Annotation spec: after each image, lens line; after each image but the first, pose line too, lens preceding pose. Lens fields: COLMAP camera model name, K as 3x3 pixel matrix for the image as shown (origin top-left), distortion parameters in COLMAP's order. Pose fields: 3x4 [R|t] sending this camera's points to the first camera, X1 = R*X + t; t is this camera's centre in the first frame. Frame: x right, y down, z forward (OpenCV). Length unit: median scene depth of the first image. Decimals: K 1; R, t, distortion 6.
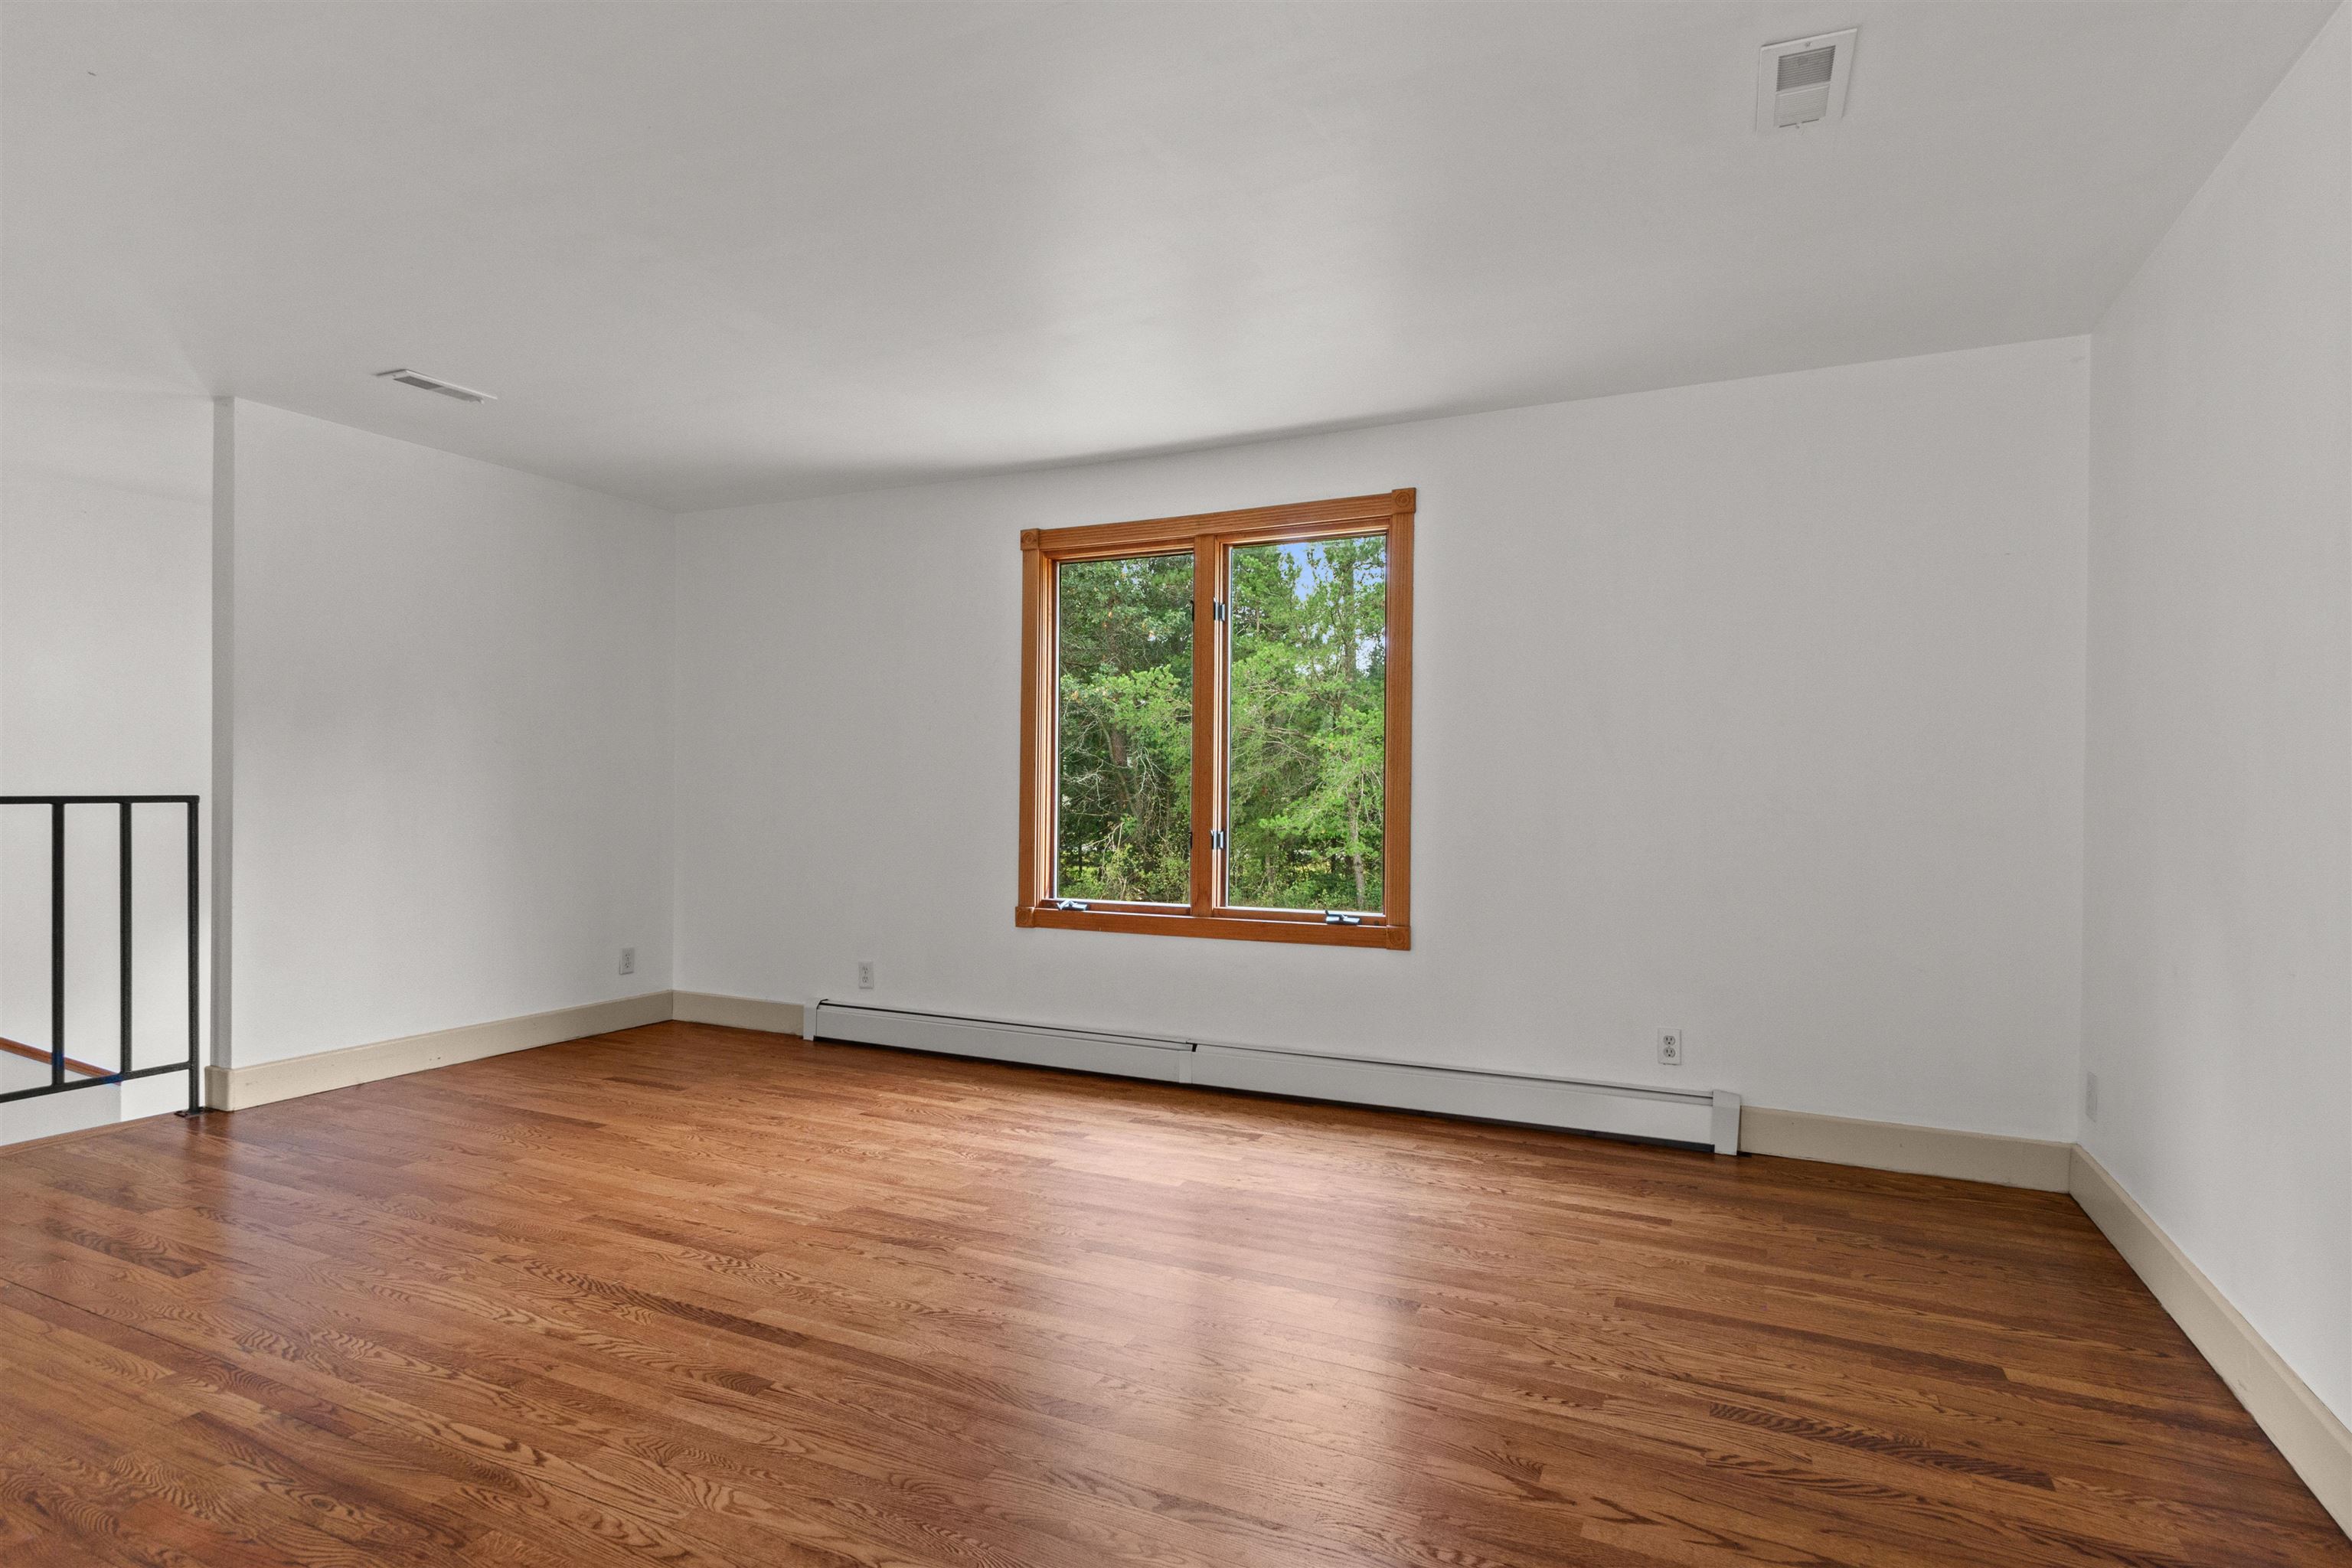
lens RADIAL K [[1193.9, 0, 1176.0], [0, 1193.9, 784.0], [0, 0, 1]] dist [0.003853, 0.000371]
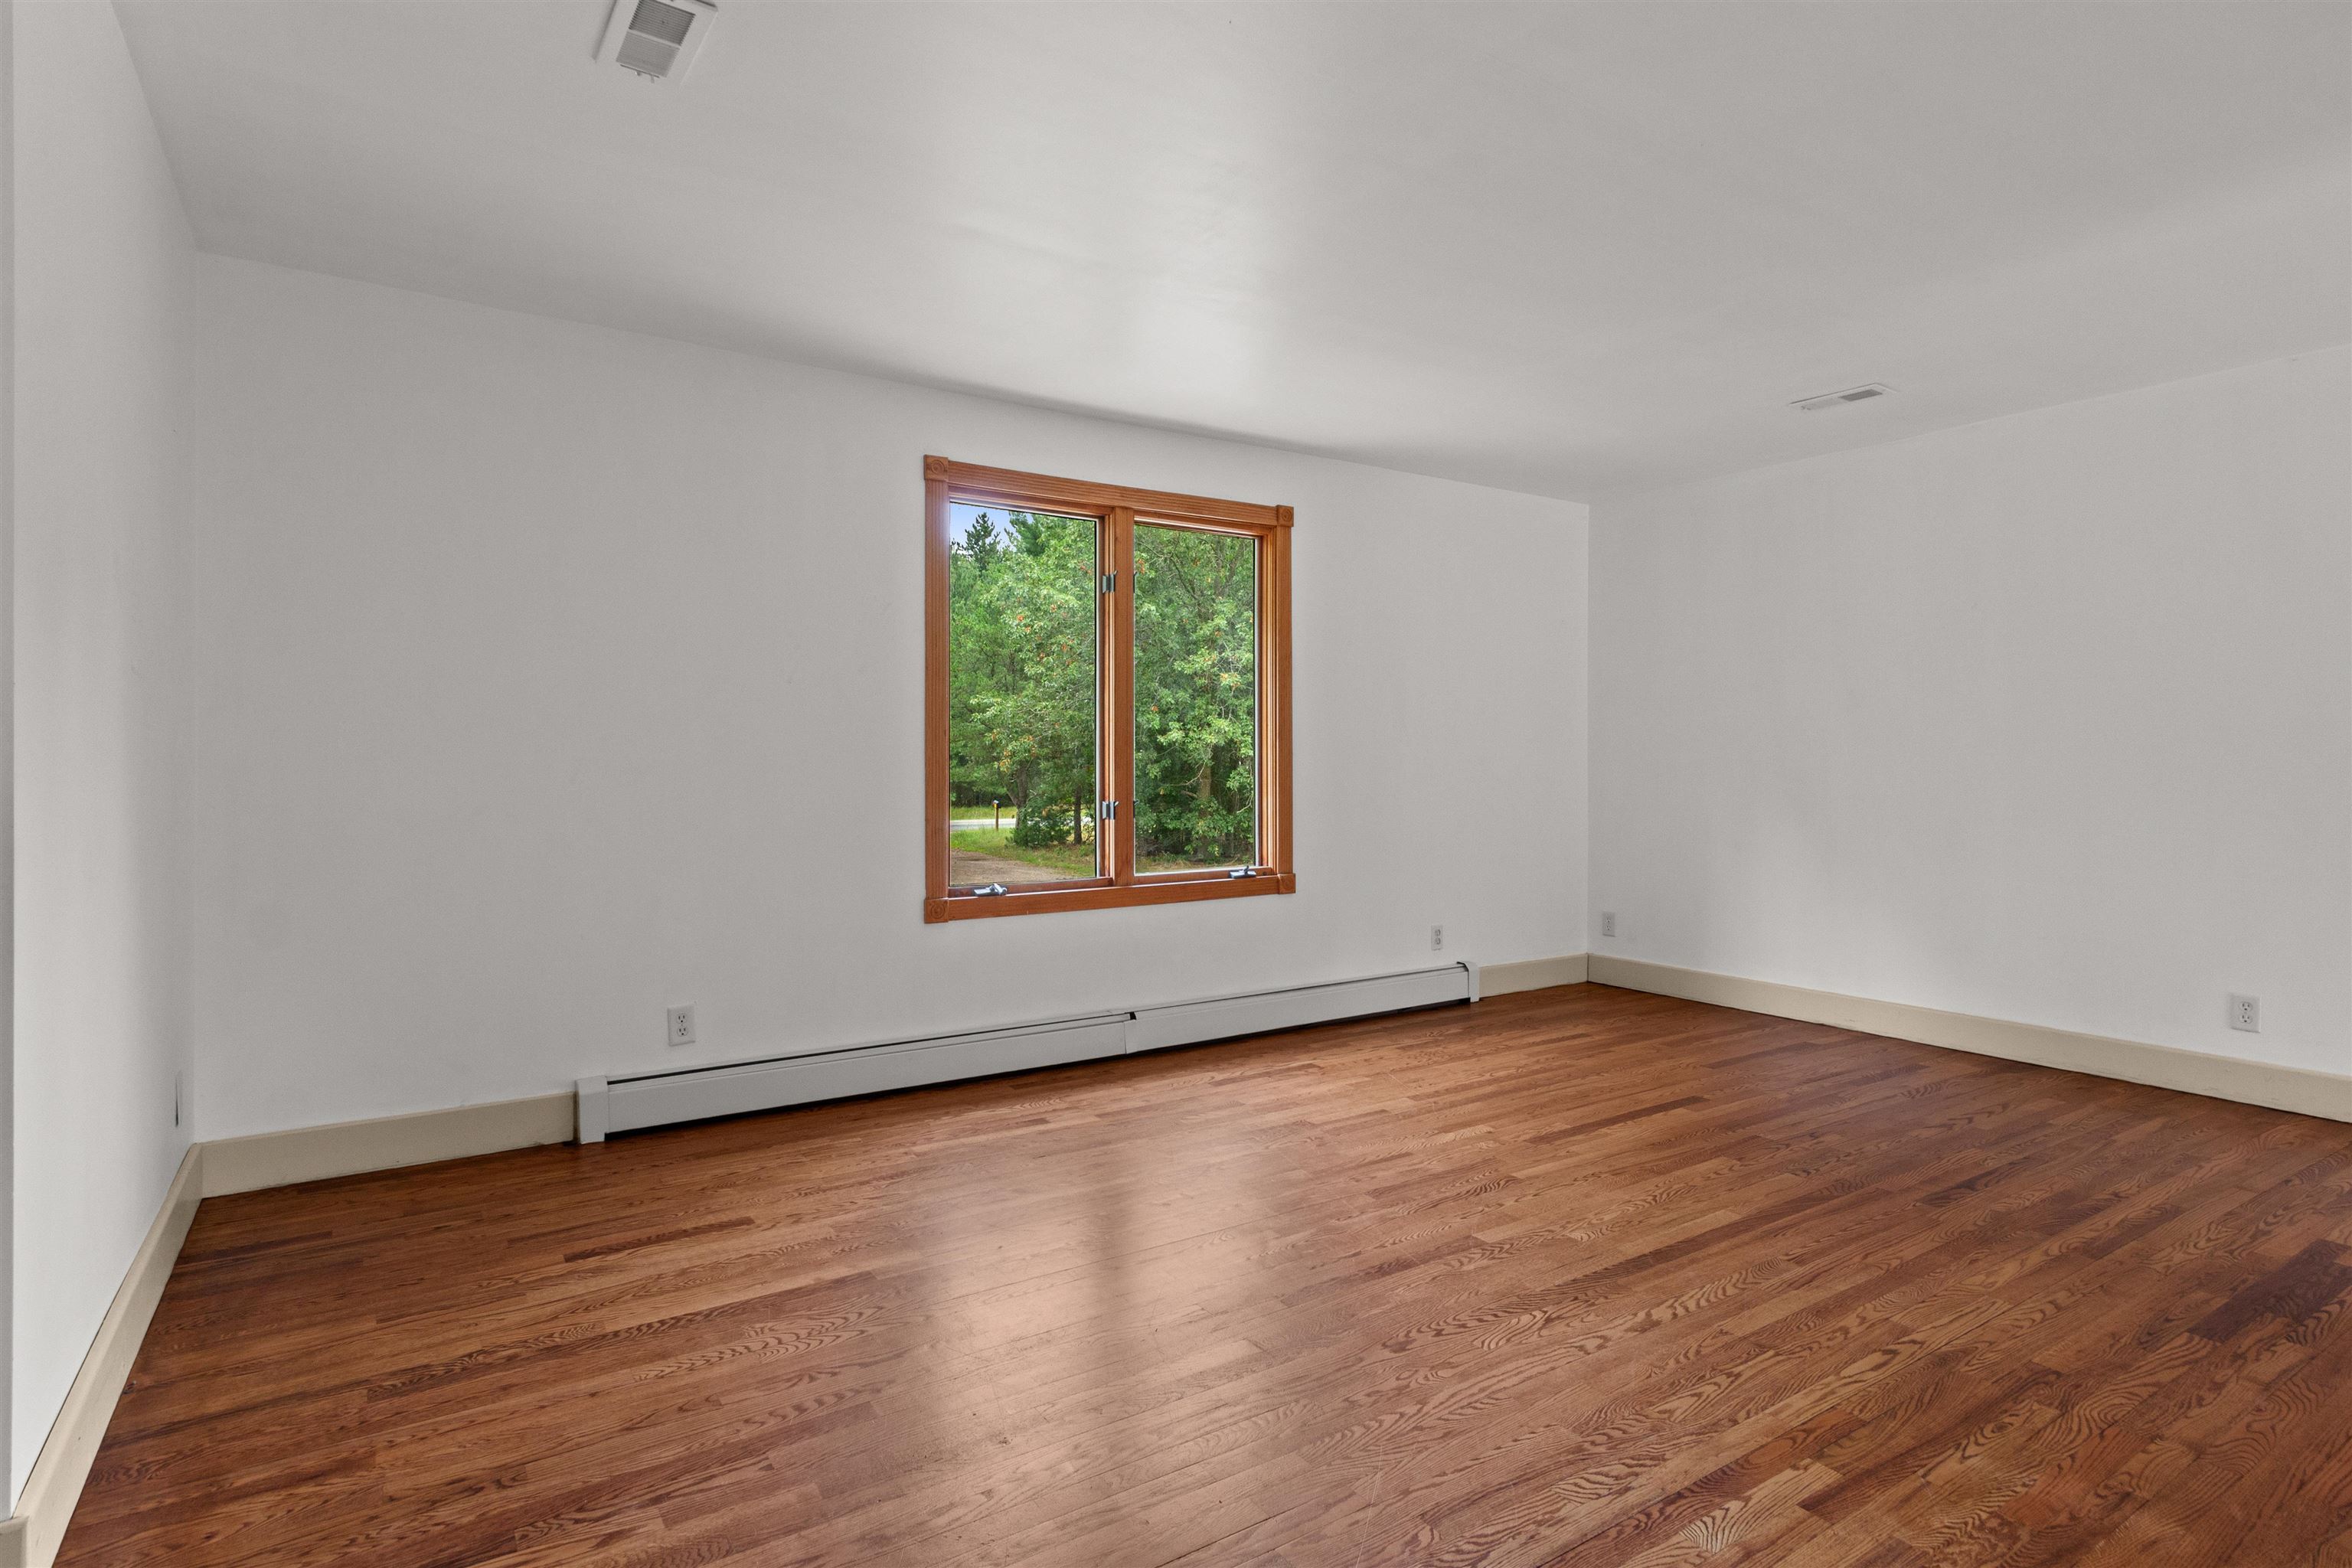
lens RADIAL K [[1205.4, 0, 1172.2], [0, 1205.4, 739.4], [0, 0, 1]] dist [0.002226, 0.000107]
pose [[0.518865, 0.007407, 0.854824, -0.902412], [0.001079, 0.999956, -0.009320, -0.003325], [-0.854855, 0.005758, 0.518834, 0.475926]]
